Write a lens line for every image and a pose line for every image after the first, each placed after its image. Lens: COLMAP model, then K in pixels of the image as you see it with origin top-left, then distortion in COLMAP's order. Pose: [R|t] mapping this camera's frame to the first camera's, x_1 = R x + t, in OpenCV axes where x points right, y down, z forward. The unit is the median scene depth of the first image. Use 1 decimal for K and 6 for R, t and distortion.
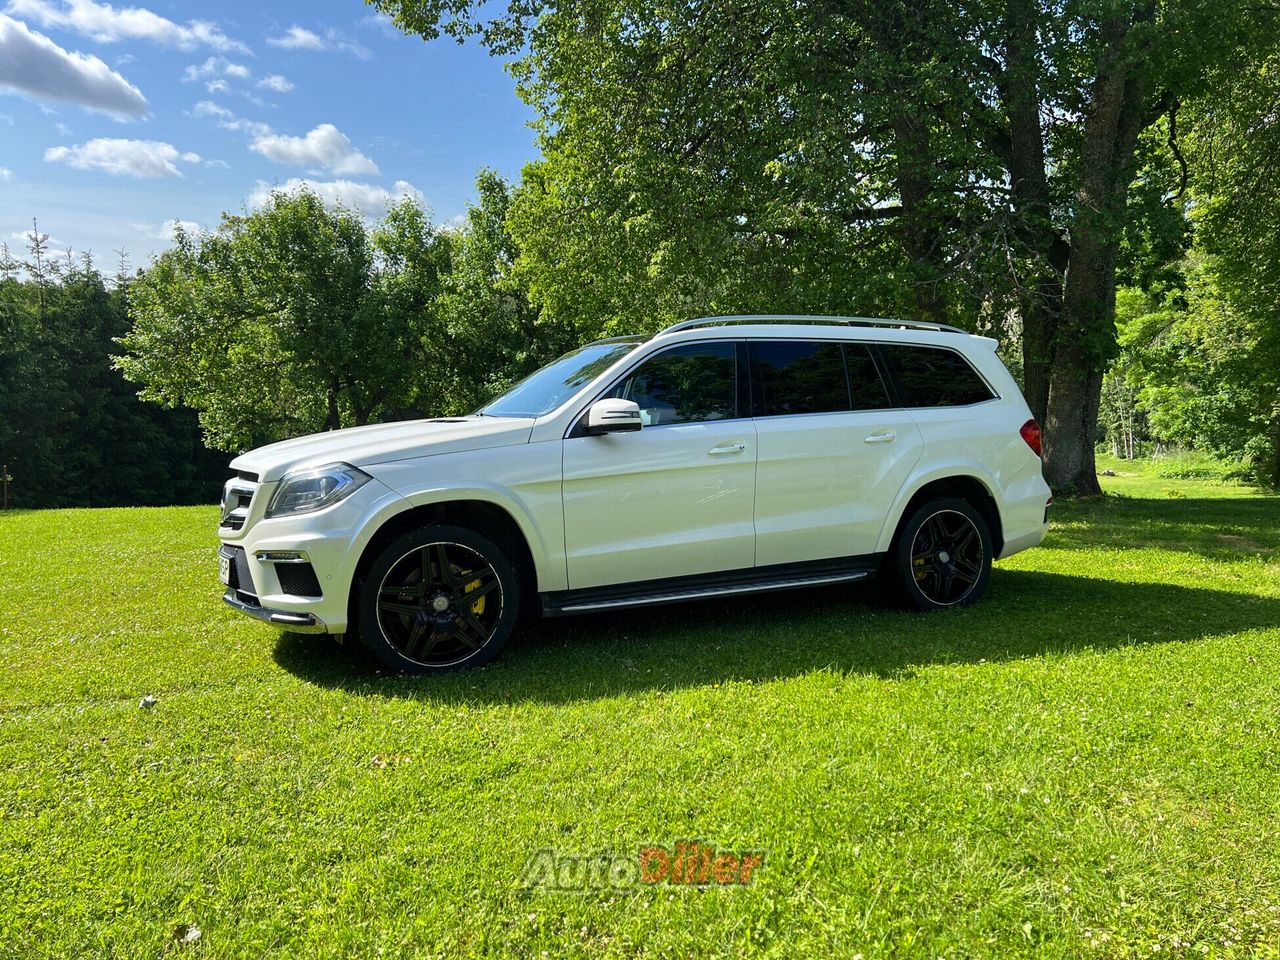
lens RADIAL K [[967.0, 0, 642.6], [0, 967.0, 474.1], [0, 0, 1]] dist [0.040320, -0.049298]
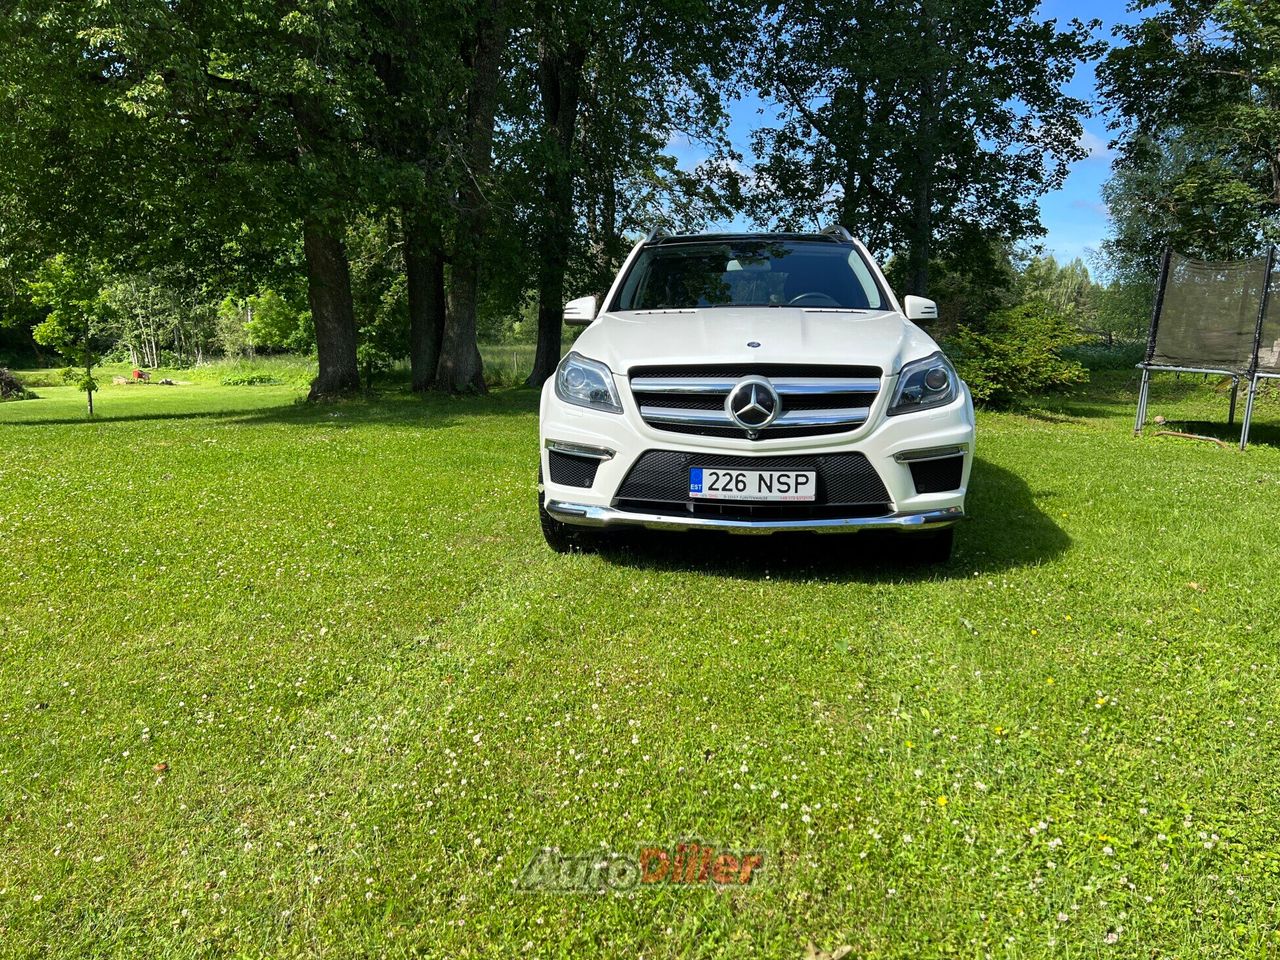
lens RADIAL K [[967.0, 0, 639.2], [0, 967.0, 474.7], [0, 0, 1]] dist [0.040320, -0.049298]
pose [[0.530014, -0.106619, 0.841260, -1.015798], [0.028295, 0.993735, 0.108116, -0.002858], [-0.847517, -0.033499, 0.529711, 0.575439]]
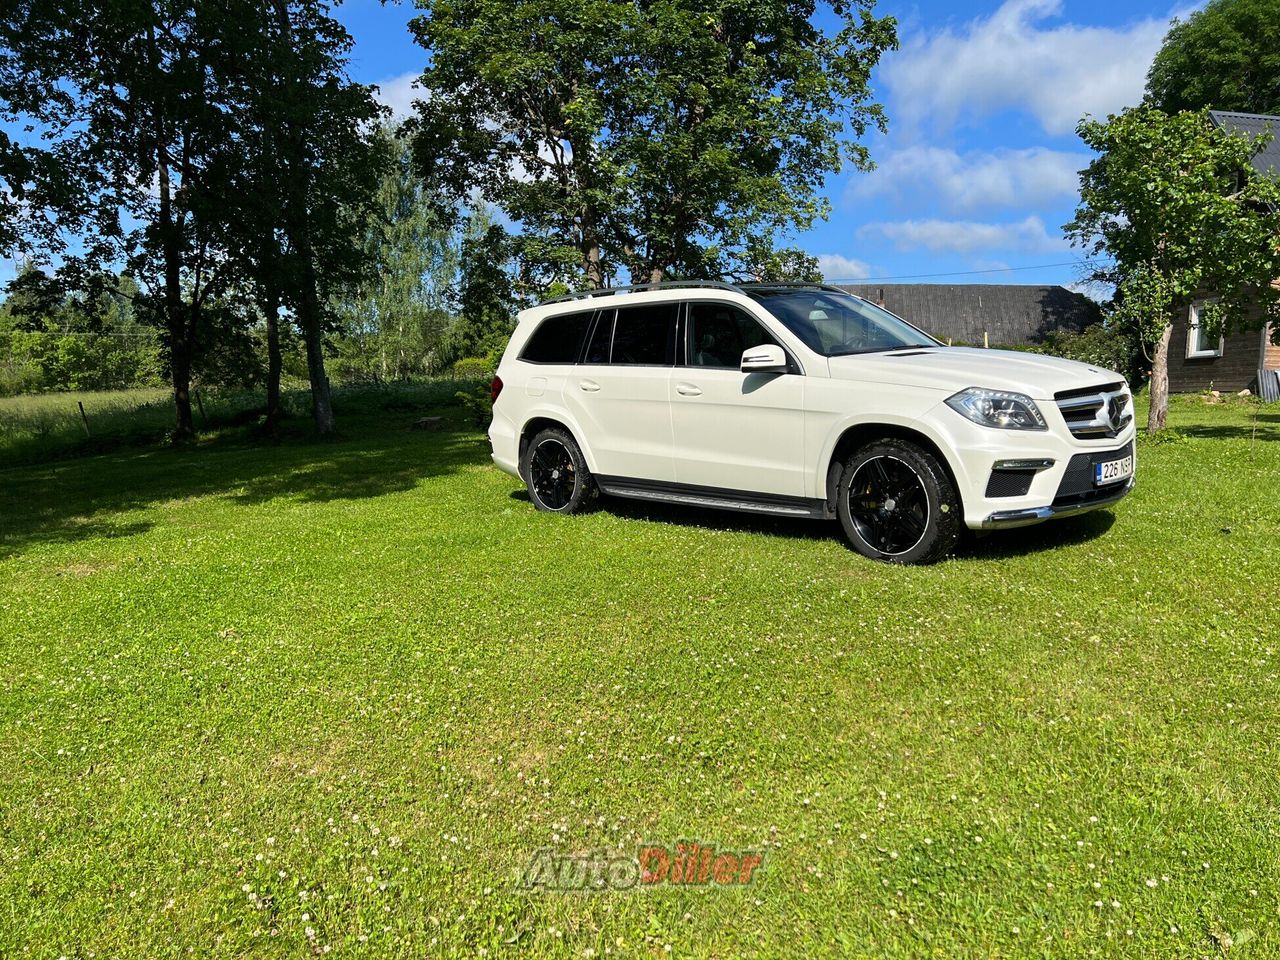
lens RADIAL K [[967.0, 0, 646.6], [0, 967.0, 488.5], [0, 0, 1]] dist [0.040320, -0.049298]
pose [[-0.301047, -0.098239, 0.948536, -1.164591], [0.099475, 0.986018, 0.133692, -0.076102], [-0.948407, 0.134603, -0.287065, 1.608058]]
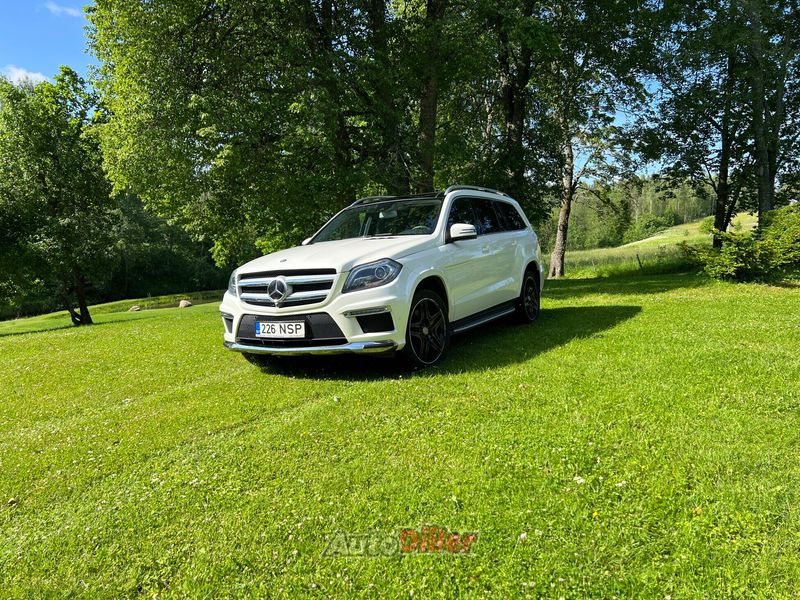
lens RADIAL K [[604.3, 0, 399.3], [0, 604.3, 301.3], [0, 0, 1]] dist [0.040320, -0.049298]
pose [[0.824320, -0.084546, 0.559775, -0.728636], [0.084894, 0.996066, 0.025427, 0.033256], [-0.559723, 0.026562, 0.828254, 0.040066]]
